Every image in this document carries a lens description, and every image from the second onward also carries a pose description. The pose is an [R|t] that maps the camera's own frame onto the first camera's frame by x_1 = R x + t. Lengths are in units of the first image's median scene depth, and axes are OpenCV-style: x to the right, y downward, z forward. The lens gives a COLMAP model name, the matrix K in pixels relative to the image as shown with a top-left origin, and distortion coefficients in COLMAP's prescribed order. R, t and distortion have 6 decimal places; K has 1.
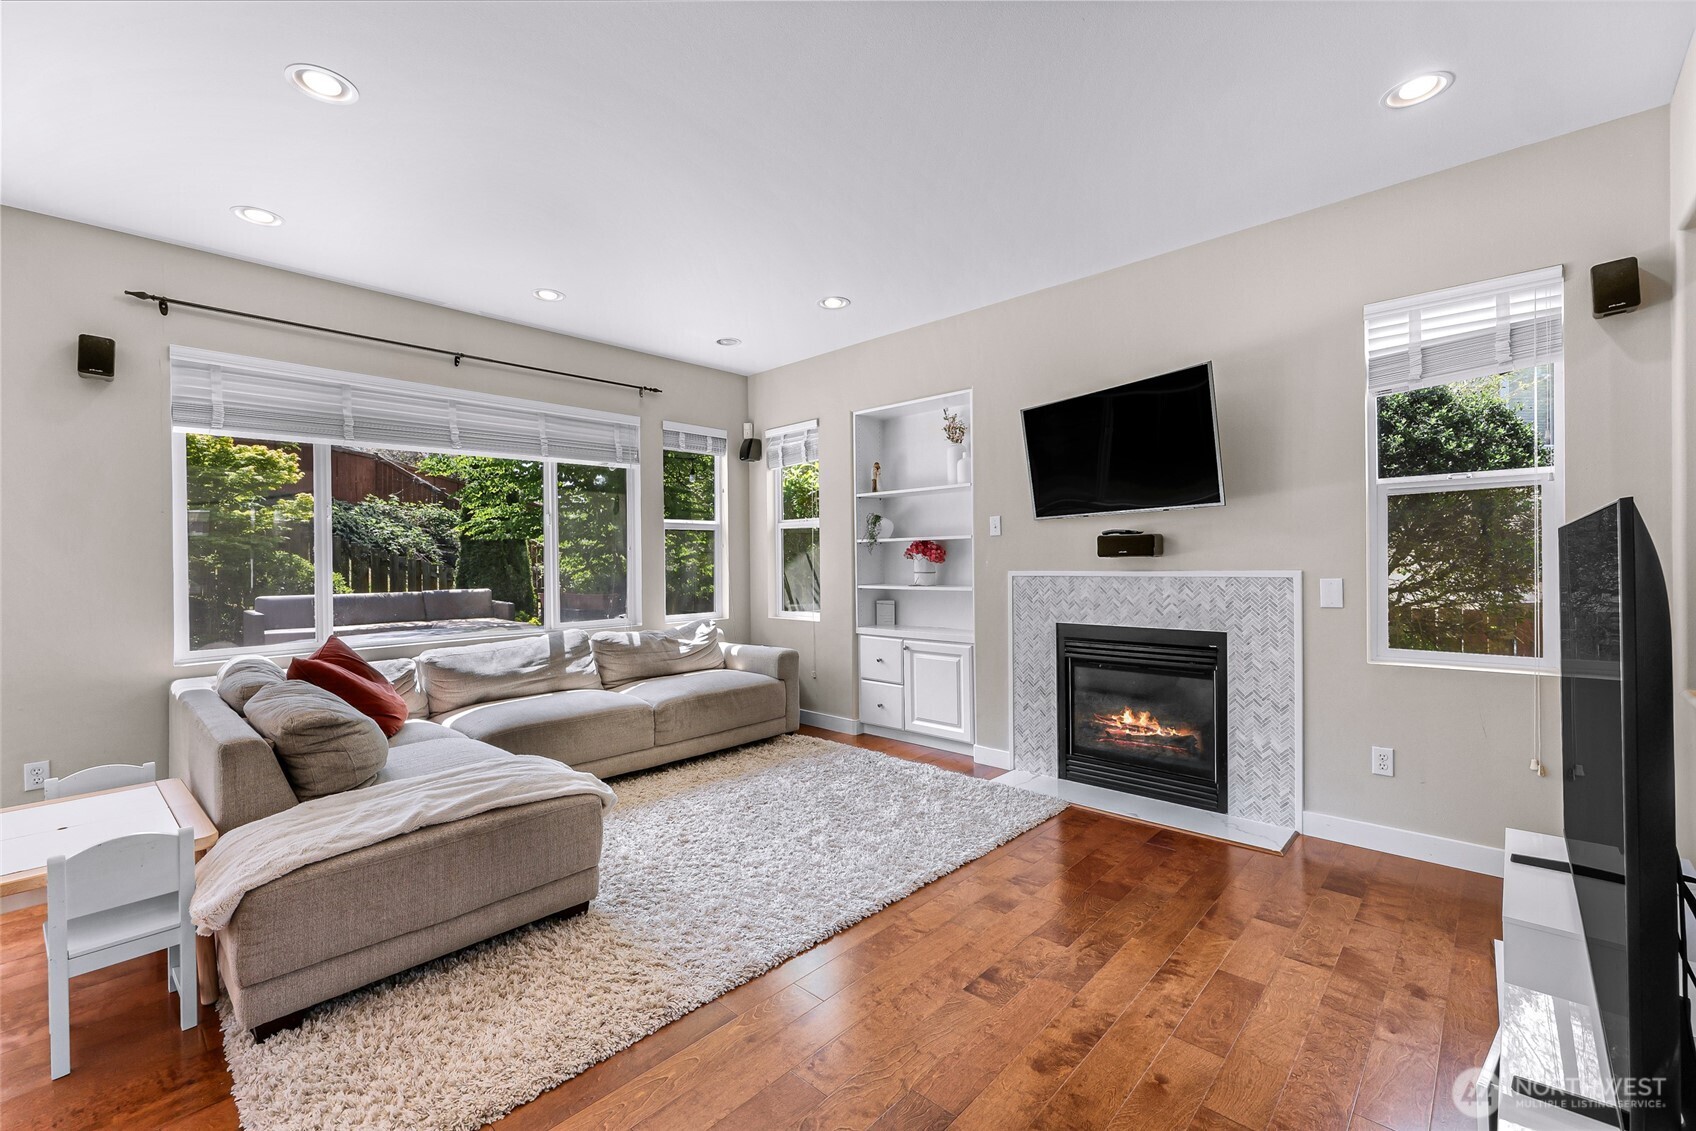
lens RADIAL K [[714.4, 0, 847.4], [0, 714.4, 562.8], [0, 0, 1]] dist [0.002480, 0.000114]
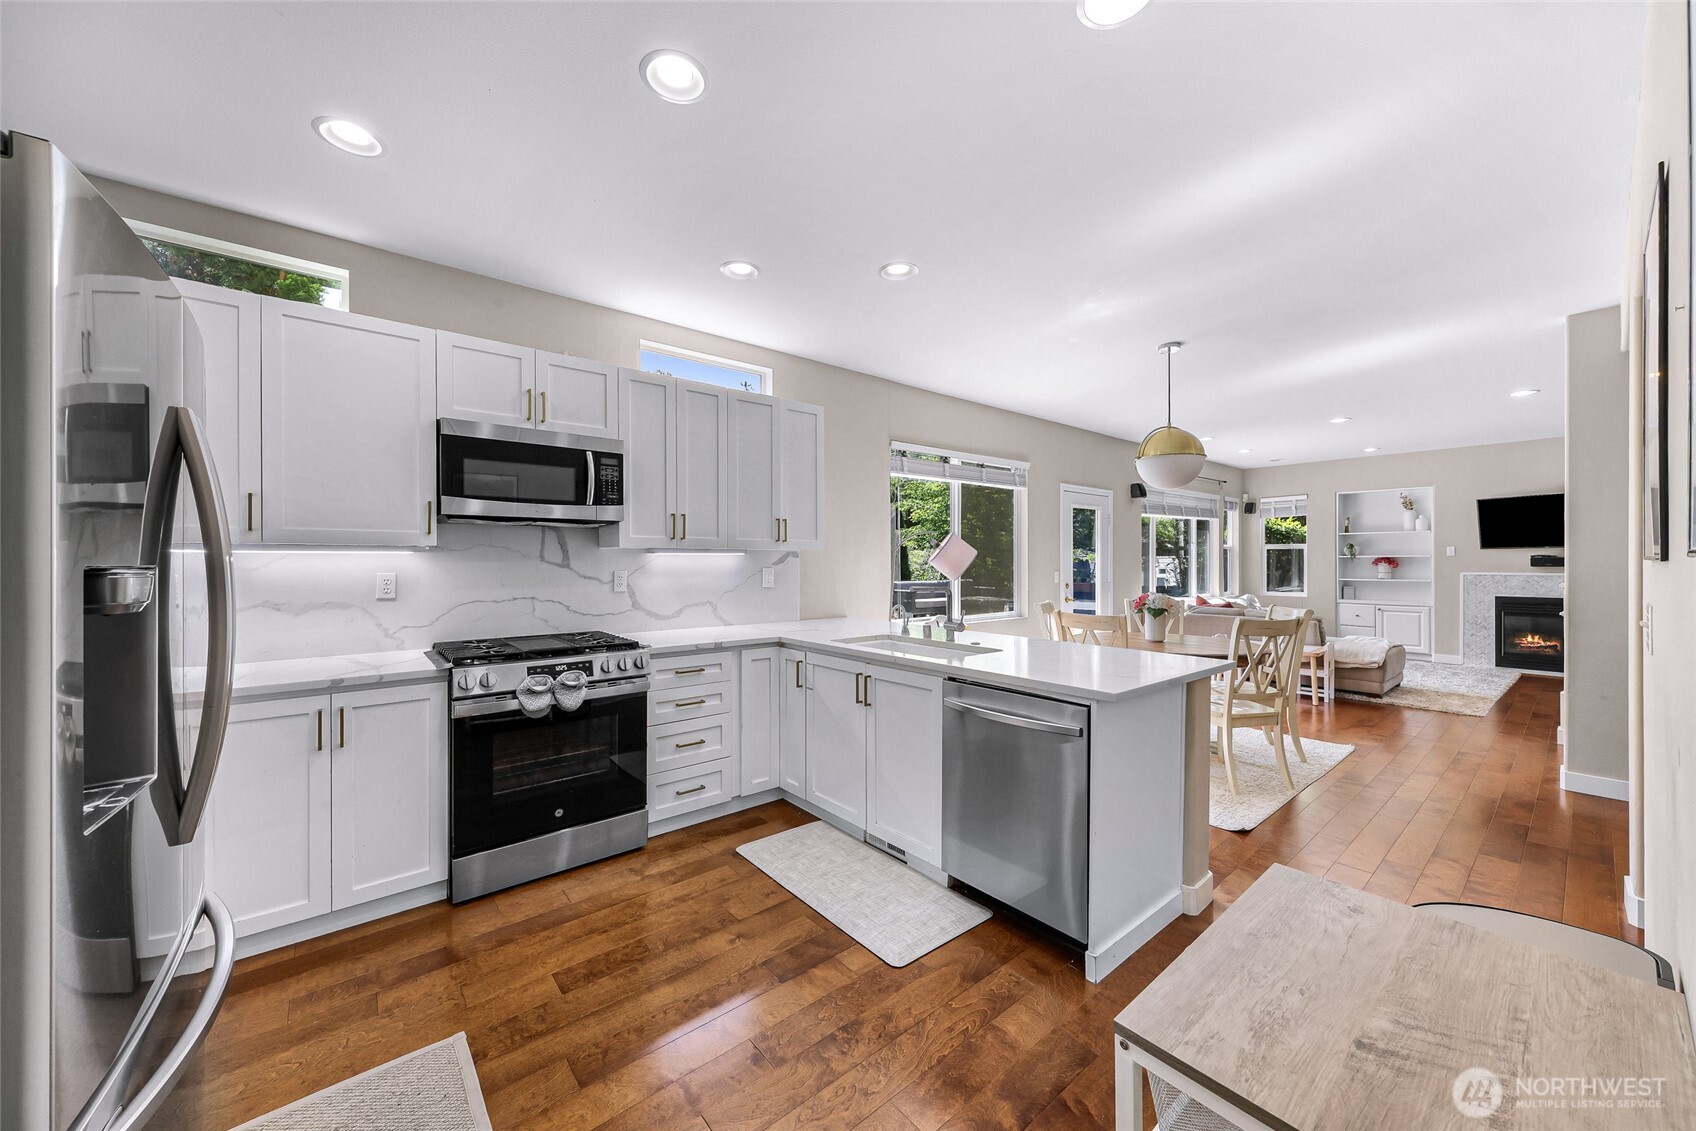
lens RADIAL K [[619.1, 0, 848.8], [0, 619.1, 566.9], [0, 0, 1]] dist [-0.000920, -0.000066]
pose [[0.992511, 0.007780, -0.121908, -1.339897], [-0.006955, 0.999950, 0.007188, -0.005488], [0.121958, -0.006286, 0.992515, -1.059785]]
